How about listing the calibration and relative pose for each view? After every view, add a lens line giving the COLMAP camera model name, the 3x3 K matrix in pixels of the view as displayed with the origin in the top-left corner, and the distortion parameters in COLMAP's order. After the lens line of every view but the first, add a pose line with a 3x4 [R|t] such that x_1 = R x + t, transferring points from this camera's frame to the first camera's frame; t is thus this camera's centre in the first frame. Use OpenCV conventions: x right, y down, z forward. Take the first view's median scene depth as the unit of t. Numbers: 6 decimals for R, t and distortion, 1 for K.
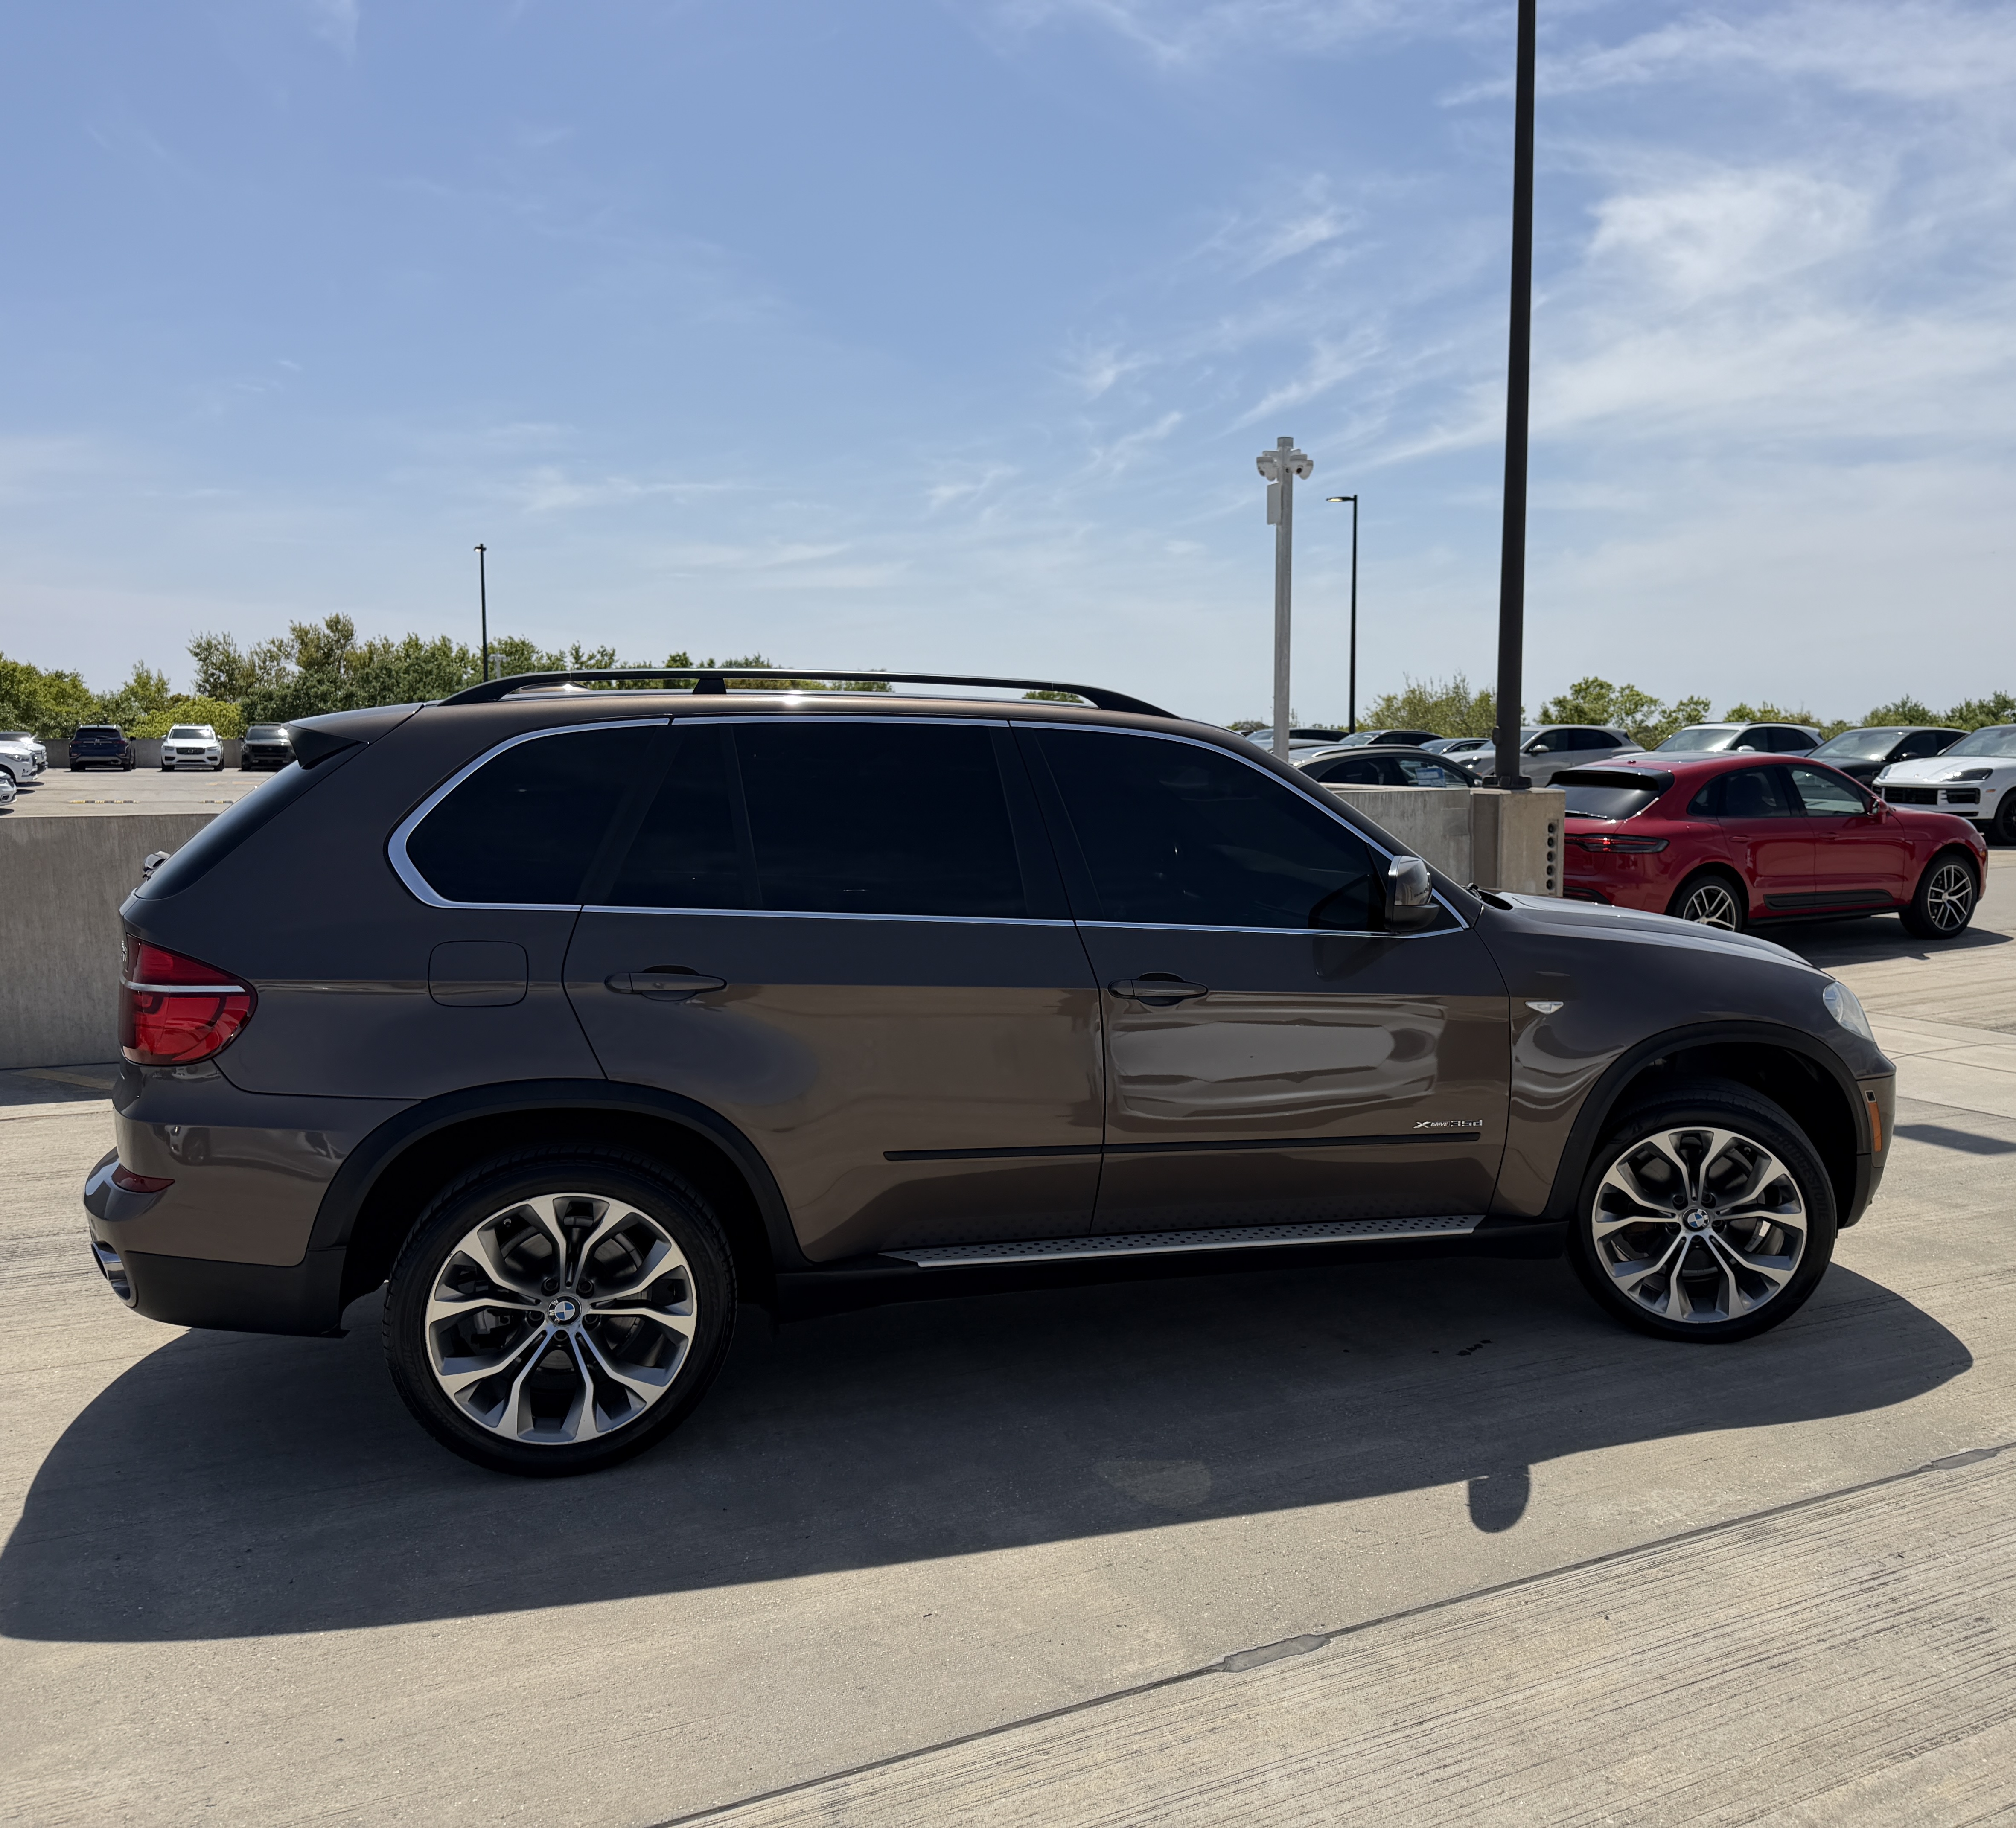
lens RADIAL K [[1835.1, 0, 1008.0], [0, 1835.1, 914.0], [0, 0, 1]] dist [0.083624, -0.130081]
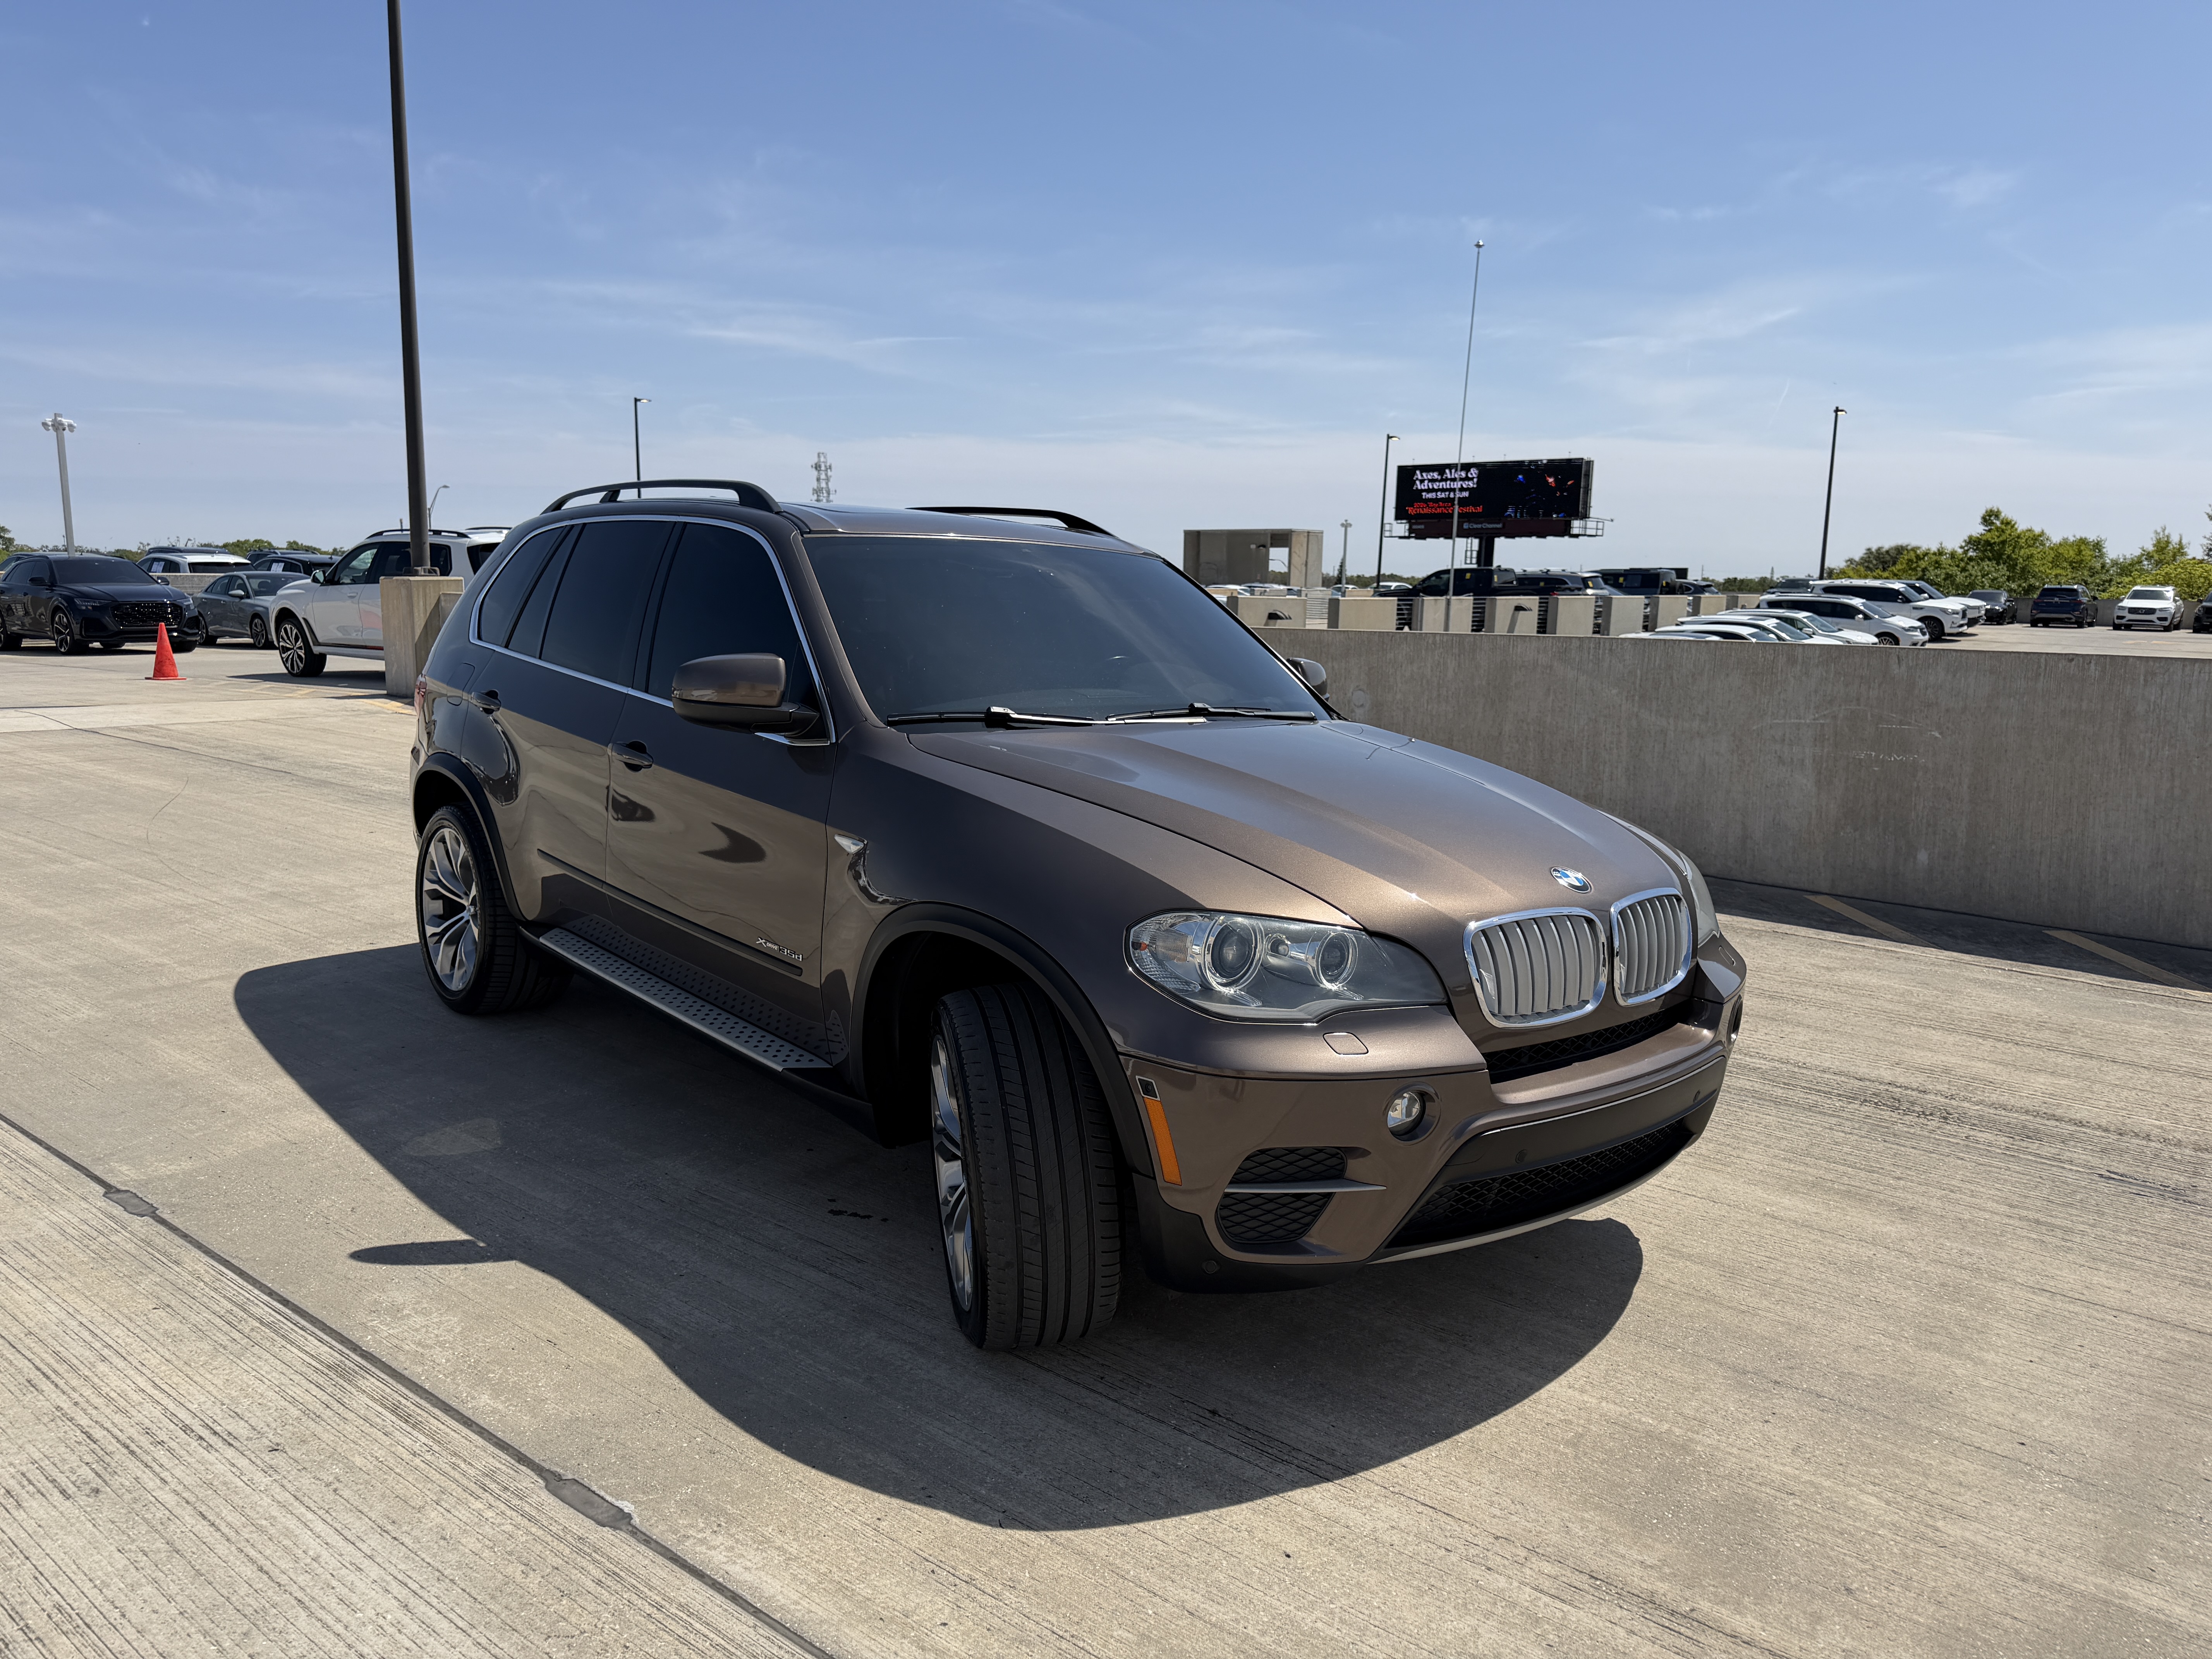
lens RADIAL K [[1557.7, 0, 1120.0], [0, 1557.7, 797.3], [0, 0, 1]] dist [0.048152, -0.057784]
pose [[0.400567, 0.134394, -0.906358, 1.027208], [-0.109565, 0.989113, 0.098243, -0.057788], [0.909693, 0.059952, 0.410931, 0.845935]]
